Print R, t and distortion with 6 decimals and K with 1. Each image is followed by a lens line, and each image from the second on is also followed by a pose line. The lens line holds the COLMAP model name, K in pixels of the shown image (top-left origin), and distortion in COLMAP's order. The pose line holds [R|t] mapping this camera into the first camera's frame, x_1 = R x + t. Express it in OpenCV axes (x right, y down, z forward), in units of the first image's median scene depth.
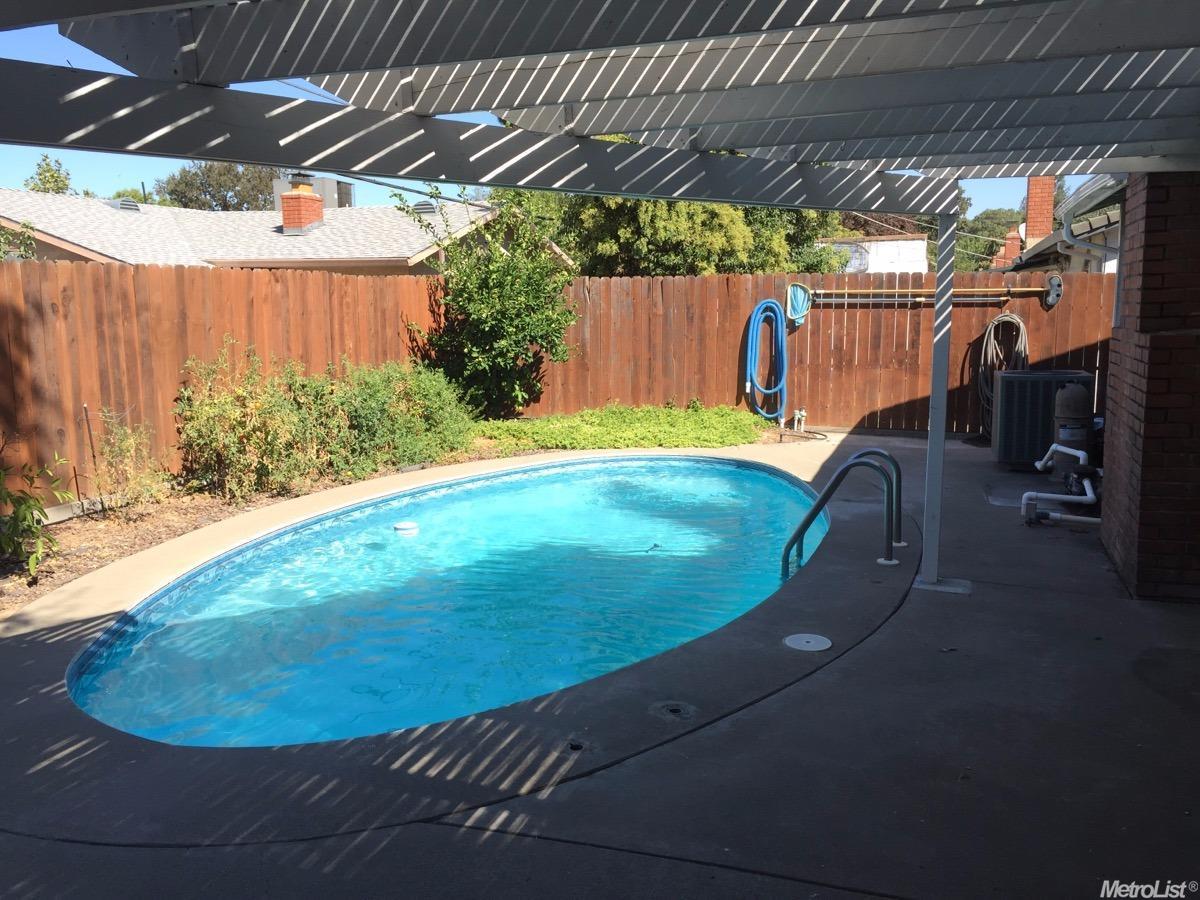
lens RADIAL K [[1031.0, 0, 595.9], [0, 1031.0, 445.8], [0, 0, 1]] dist [0.086121, -0.096848]
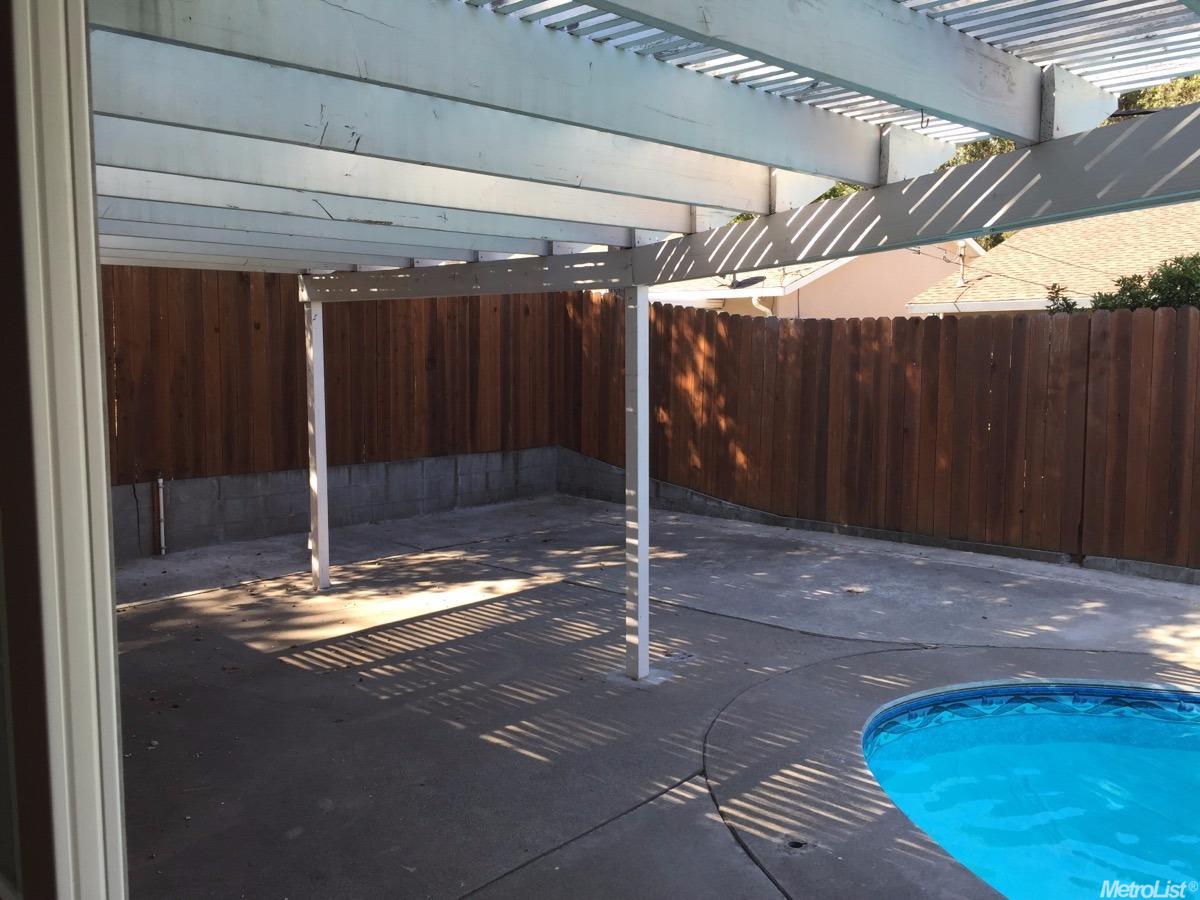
lens RADIAL K [[1031.0, 0, 597.6], [0, 1031.0, 450.6], [0, 0, 1]] dist [0.086121, -0.096848]
pose [[-0.409613, 0.108317, -0.905806, 0.922803], [-0.127048, 0.976476, 0.174220, -0.211390], [0.903369, 0.186444, -0.386216, 1.200167]]
